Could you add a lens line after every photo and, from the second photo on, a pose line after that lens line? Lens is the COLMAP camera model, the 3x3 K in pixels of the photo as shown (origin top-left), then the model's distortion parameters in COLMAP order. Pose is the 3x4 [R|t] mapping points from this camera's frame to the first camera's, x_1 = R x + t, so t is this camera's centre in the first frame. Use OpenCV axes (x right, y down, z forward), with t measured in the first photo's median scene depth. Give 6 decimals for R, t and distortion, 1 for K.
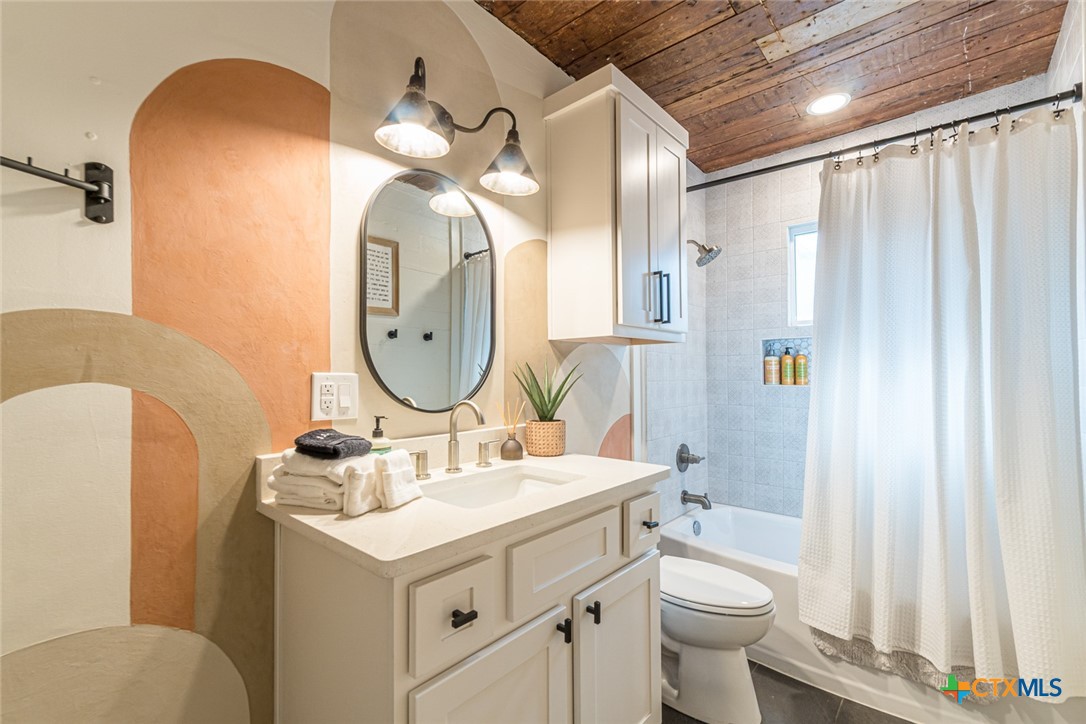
lens RADIAL K [[473.2, 0, 538.3], [0, 473.2, 366.5], [0, 0, 1]] dist [0.007953, 0.000513]
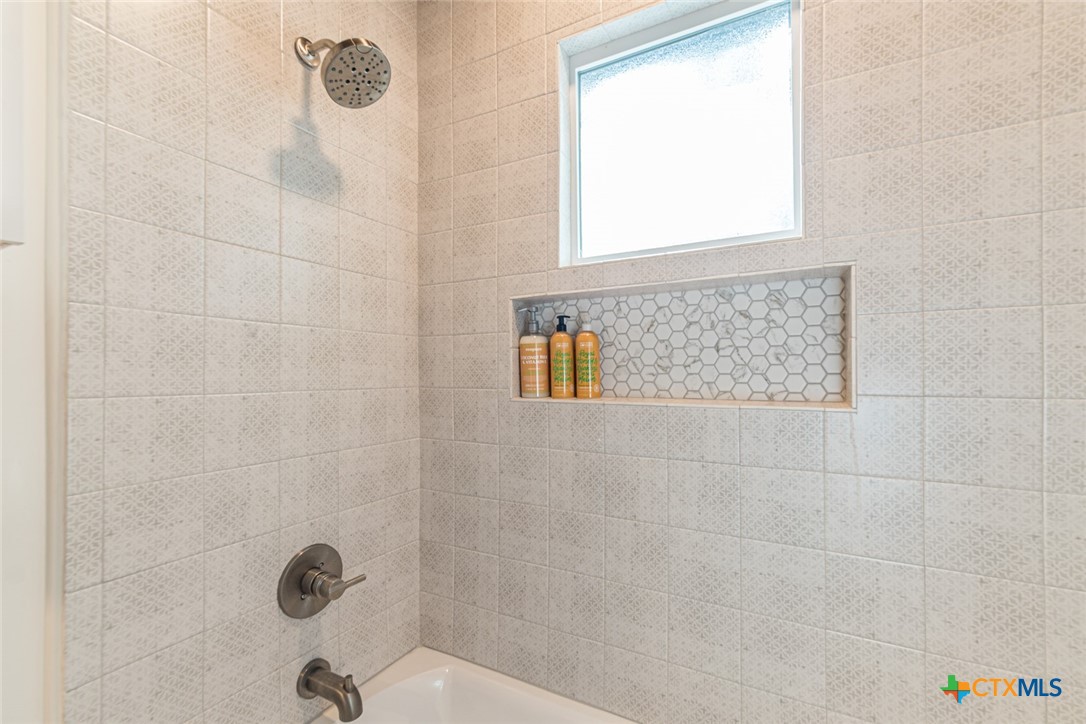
lens RADIAL K [[473.2, 0, 545.0], [0, 473.2, 371.0], [0, 0, 1]] dist [0.007953, 0.000513]
pose [[0.973745, 0.002630, 0.227625, 0.399906], [-0.003867, 0.999980, 0.004985, 0.010460], [-0.227608, -0.005734, 0.973736, 0.551495]]
